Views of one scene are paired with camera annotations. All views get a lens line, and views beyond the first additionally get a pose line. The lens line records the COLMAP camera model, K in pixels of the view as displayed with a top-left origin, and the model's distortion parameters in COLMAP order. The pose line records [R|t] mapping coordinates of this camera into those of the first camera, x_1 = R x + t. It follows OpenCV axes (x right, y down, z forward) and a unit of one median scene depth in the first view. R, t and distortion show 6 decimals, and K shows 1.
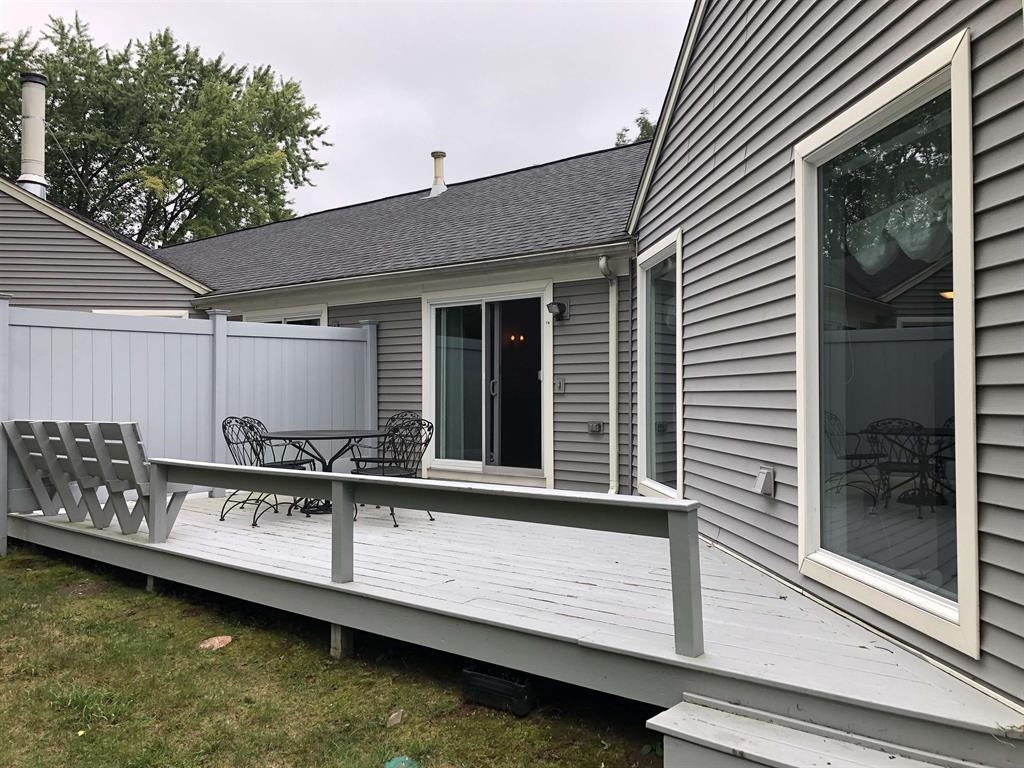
lens RADIAL K [[823.9, 0, 512.0], [0, 823.9, 384.0], [0, 0, 1]] dist [0.004467, 0.001640]
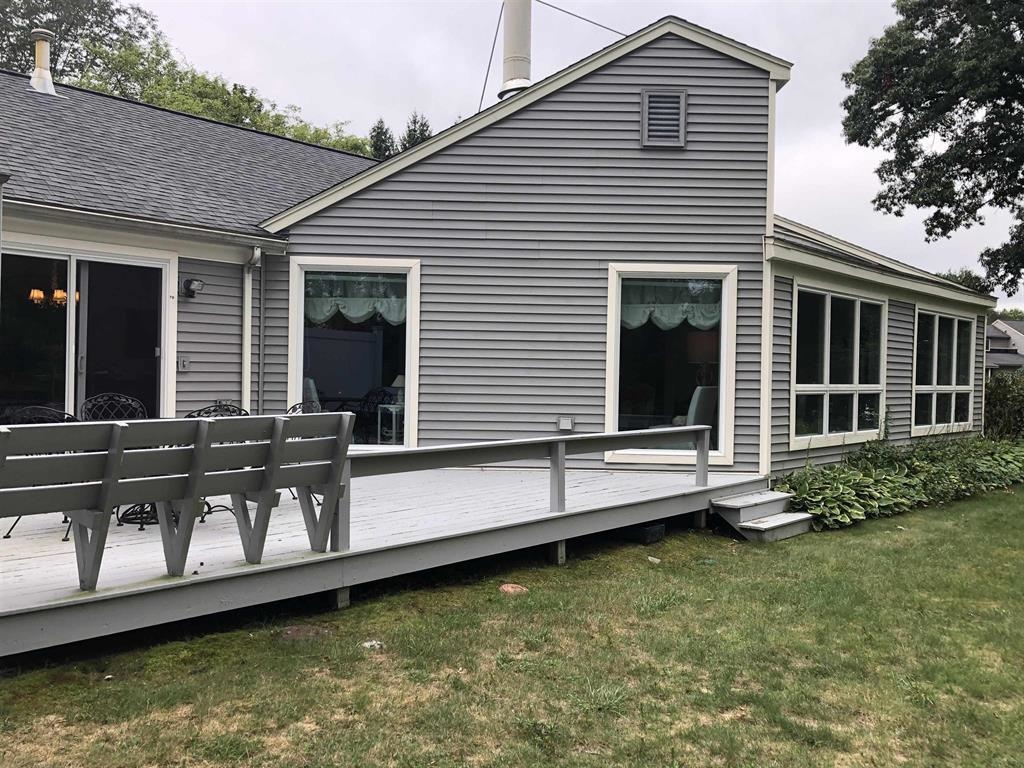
lens RADIAL K [[823.9, 0, 512.0], [0, 823.9, 384.0], [0, 0, 1]] dist [0.004467, 0.001640]
pose [[0.076709, -0.007141, 0.997028, -0.883536], [-0.029162, 0.999530, 0.009403, 0.005777], [-0.996627, -0.029797, 0.076464, 0.532717]]
